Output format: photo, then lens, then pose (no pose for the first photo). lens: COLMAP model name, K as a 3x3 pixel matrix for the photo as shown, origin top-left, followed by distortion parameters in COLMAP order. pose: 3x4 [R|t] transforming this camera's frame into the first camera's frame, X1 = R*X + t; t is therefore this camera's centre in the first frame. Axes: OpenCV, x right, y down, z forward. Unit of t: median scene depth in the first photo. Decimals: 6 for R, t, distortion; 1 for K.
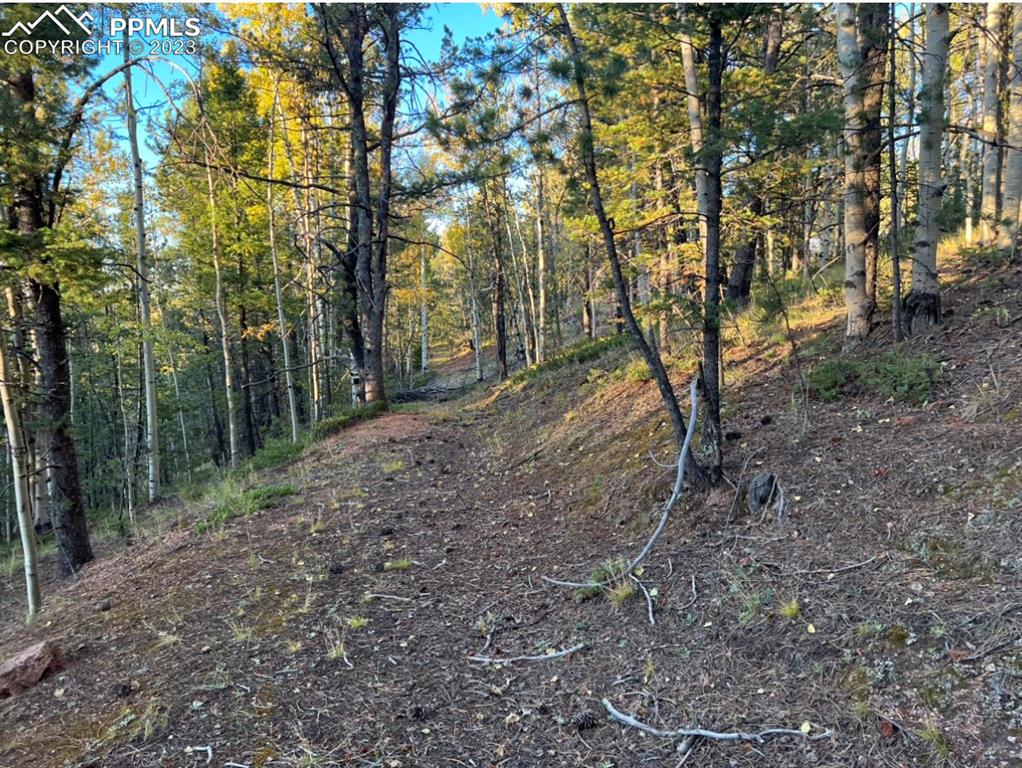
lens RADIAL K [[774.1, 0, 521.0], [0, 774.1, 383.6], [0, 0, 1]] dist [0.085081, -0.122700]
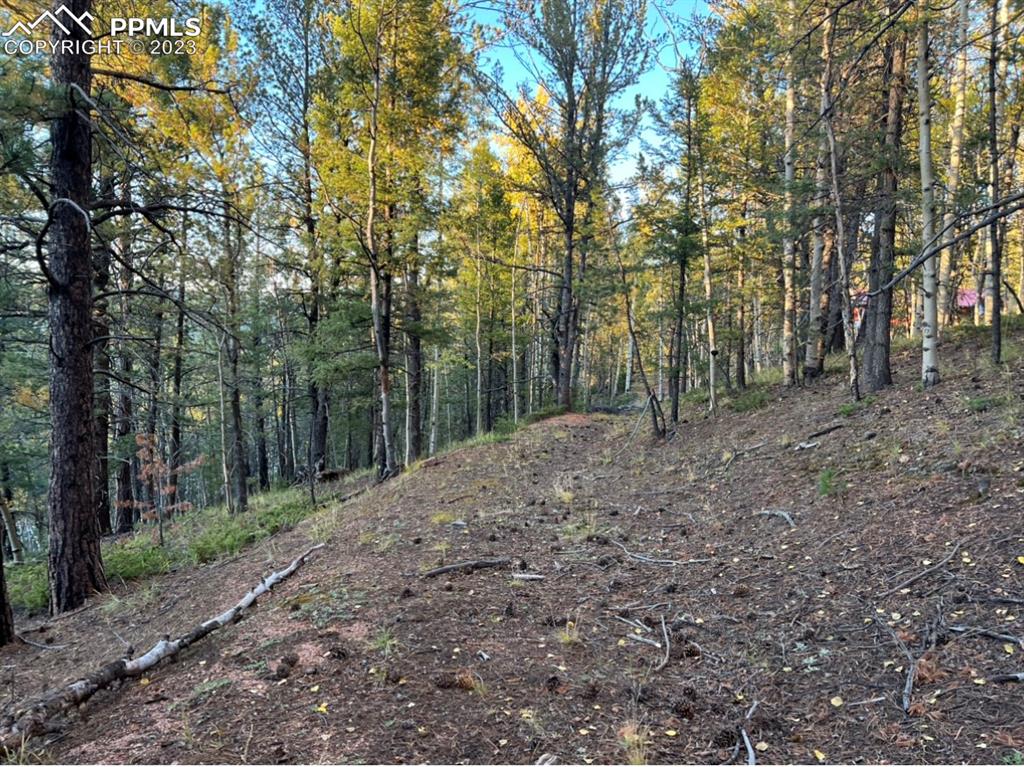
lens RADIAL K [[772.7, 0, 514.0], [0, 772.7, 389.6], [0, 0, 1]] dist [0.054849, -0.065684]
pose [[0.952737, 0.076846, -0.293915, 0.187231], [-0.082838, 0.996531, -0.007972, 0.012071], [0.292283, 0.031943, 0.955798, -0.580590]]
